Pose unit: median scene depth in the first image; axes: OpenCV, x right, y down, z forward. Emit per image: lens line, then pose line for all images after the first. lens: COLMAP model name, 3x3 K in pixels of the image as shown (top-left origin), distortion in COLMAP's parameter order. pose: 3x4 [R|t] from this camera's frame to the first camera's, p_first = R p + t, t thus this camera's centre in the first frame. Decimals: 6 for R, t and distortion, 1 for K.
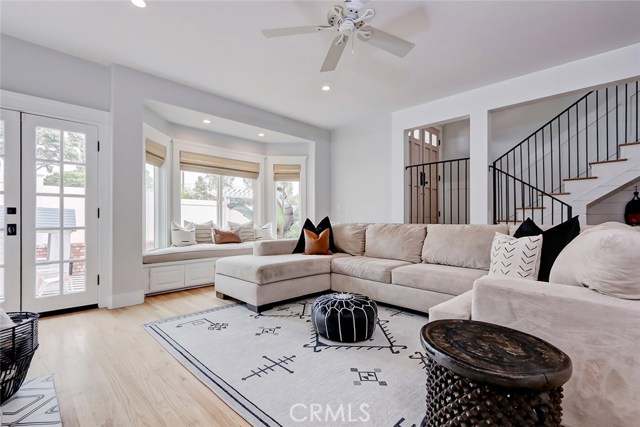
lens RADIAL K [[301.3, 0, 324.4], [0, 301.3, 216.9], [0, 0, 1]] dist [0.009974, -0.003434]
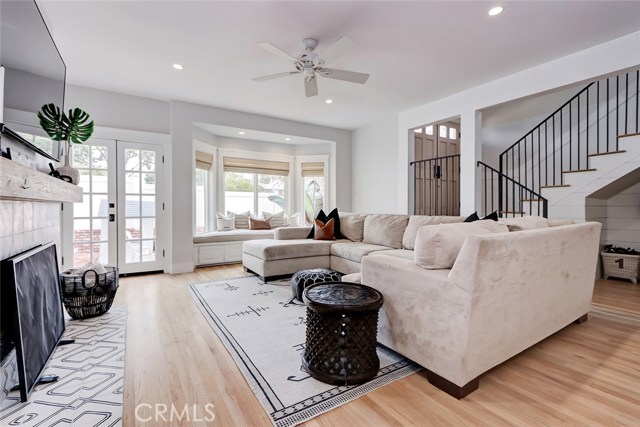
lens RADIAL K [[301.3, 0, 320.6], [0, 301.3, 208.3], [0, 0, 1]] dist [0.009974, -0.003434]
pose [[0.973652, 0.000876, -0.228038, 0.244785], [0.001660, 0.999939, 0.010931, -0.015112], [0.228033, -0.011021, 0.973591, -0.176587]]
